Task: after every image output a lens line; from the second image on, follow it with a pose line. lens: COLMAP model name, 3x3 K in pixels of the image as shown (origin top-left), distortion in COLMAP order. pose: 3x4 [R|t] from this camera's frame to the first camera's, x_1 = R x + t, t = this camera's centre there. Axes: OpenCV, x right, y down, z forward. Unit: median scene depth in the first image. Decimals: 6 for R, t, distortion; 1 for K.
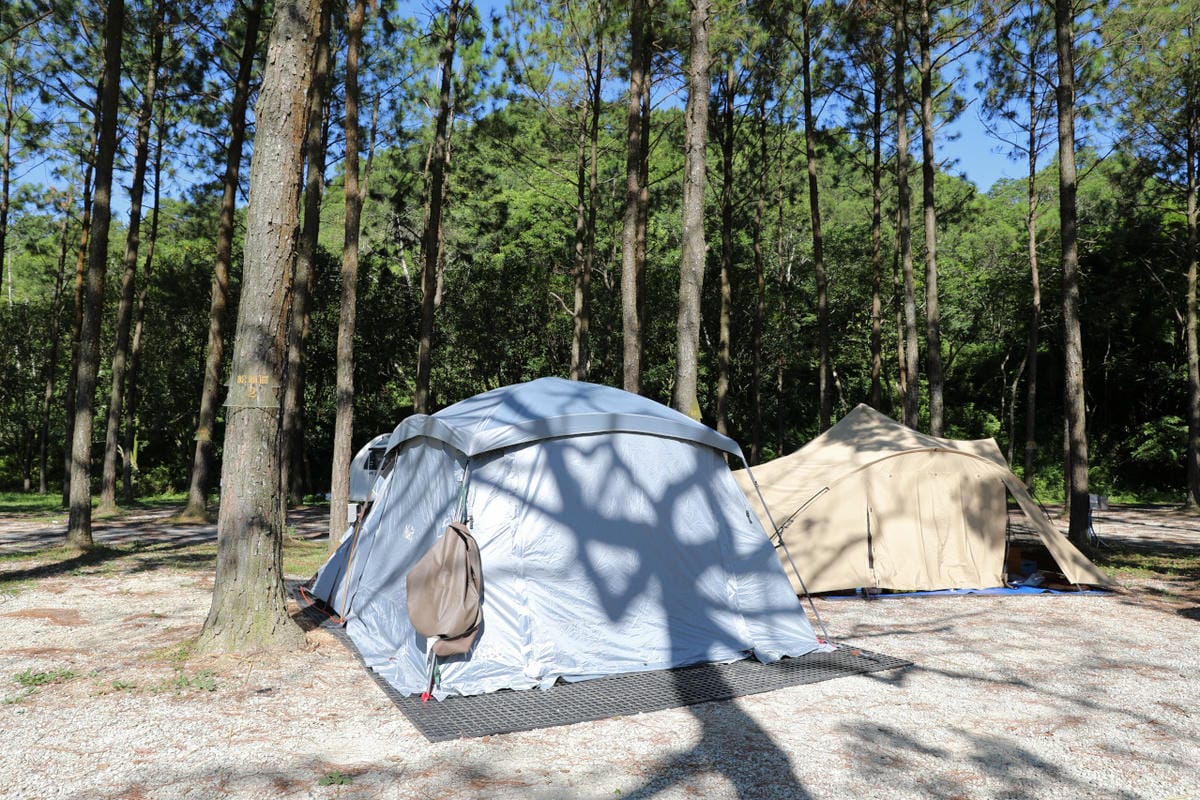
lens RADIAL K [[821.1, 0, 598.9], [0, 821.1, 405.4], [0, 0, 1]] dist [-0.108356, 0.088925]
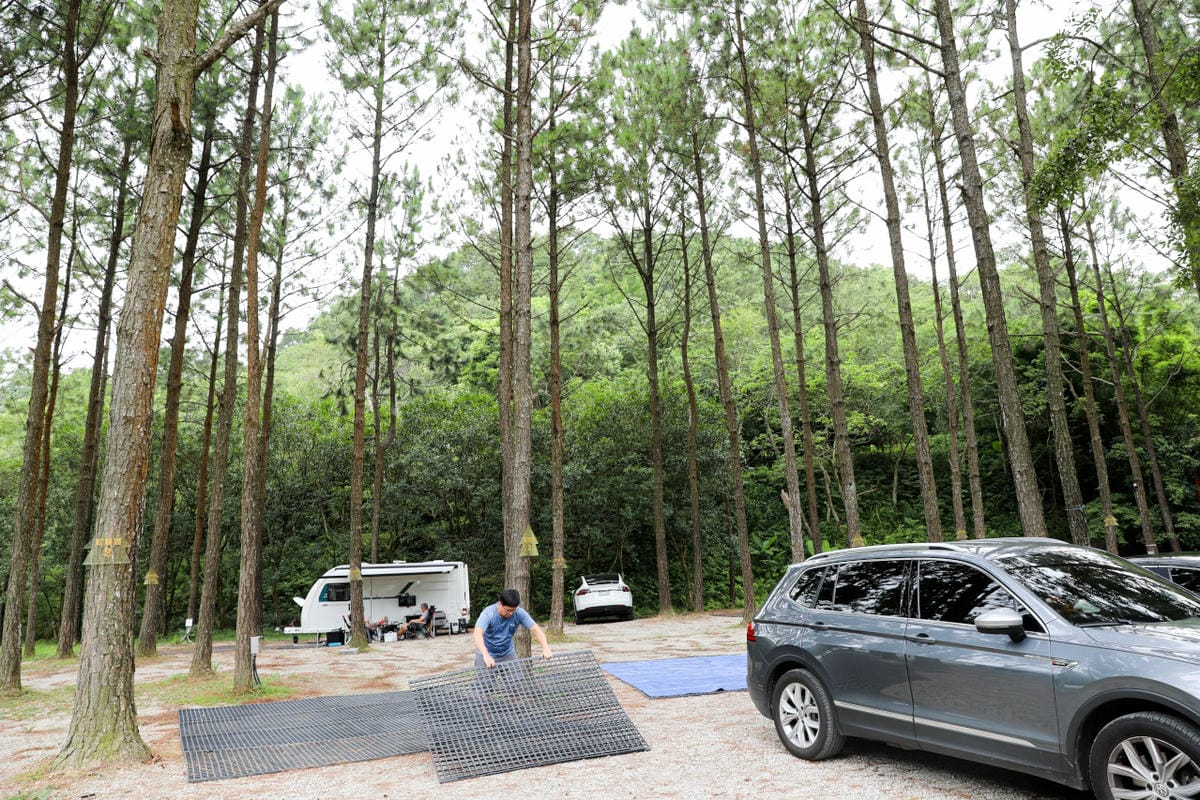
lens RADIAL K [[821.1, 0, 598.9], [0, 821.1, 405.4], [0, 0, 1]] dist [-0.108356, 0.088925]
pose [[0.997610, -0.068213, 0.010991, 0.178083], [0.069078, 0.988008, -0.138085, -0.009483], [-0.001440, 0.138514, 0.990359, -0.139041]]
